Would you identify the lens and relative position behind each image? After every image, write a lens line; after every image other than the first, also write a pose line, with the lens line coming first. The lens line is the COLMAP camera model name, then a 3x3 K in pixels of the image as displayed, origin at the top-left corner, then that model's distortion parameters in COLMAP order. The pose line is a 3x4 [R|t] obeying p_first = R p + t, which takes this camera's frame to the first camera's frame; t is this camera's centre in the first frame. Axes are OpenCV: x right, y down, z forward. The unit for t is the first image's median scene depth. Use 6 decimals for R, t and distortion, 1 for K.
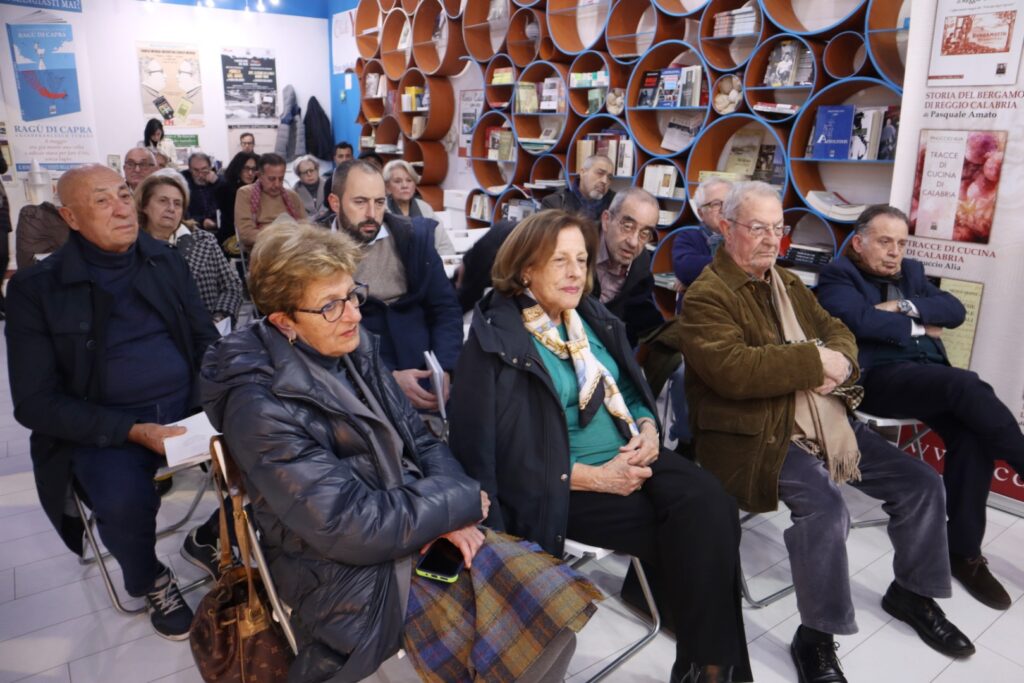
lens RADIAL K [[709.9, 0, 513.8], [0, 709.9, 326.3], [0, 0, 1]] dist [-0.127576, 0.076659]
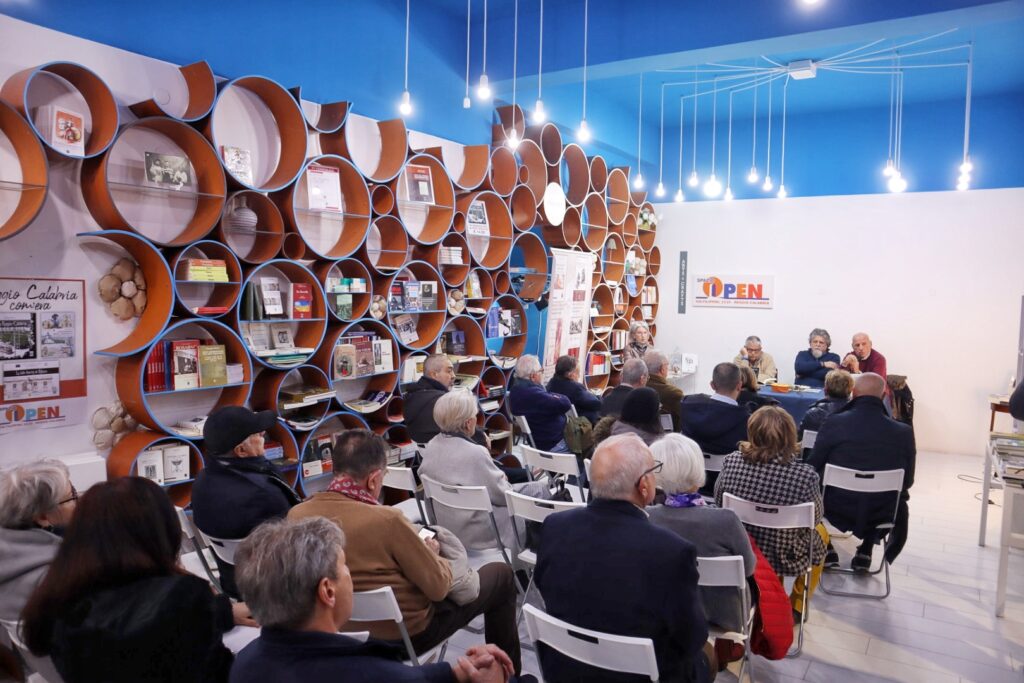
lens RADIAL K [[709.9, 0, 514.0], [0, 709.9, 334.3], [0, 0, 1]] dist [-0.127576, 0.076659]
pose [[-0.369013, -0.089289, 0.925125, -1.047053], [0.221029, 0.958388, 0.180663, -0.468284], [-0.902760, 0.271147, -0.333922, 1.283961]]
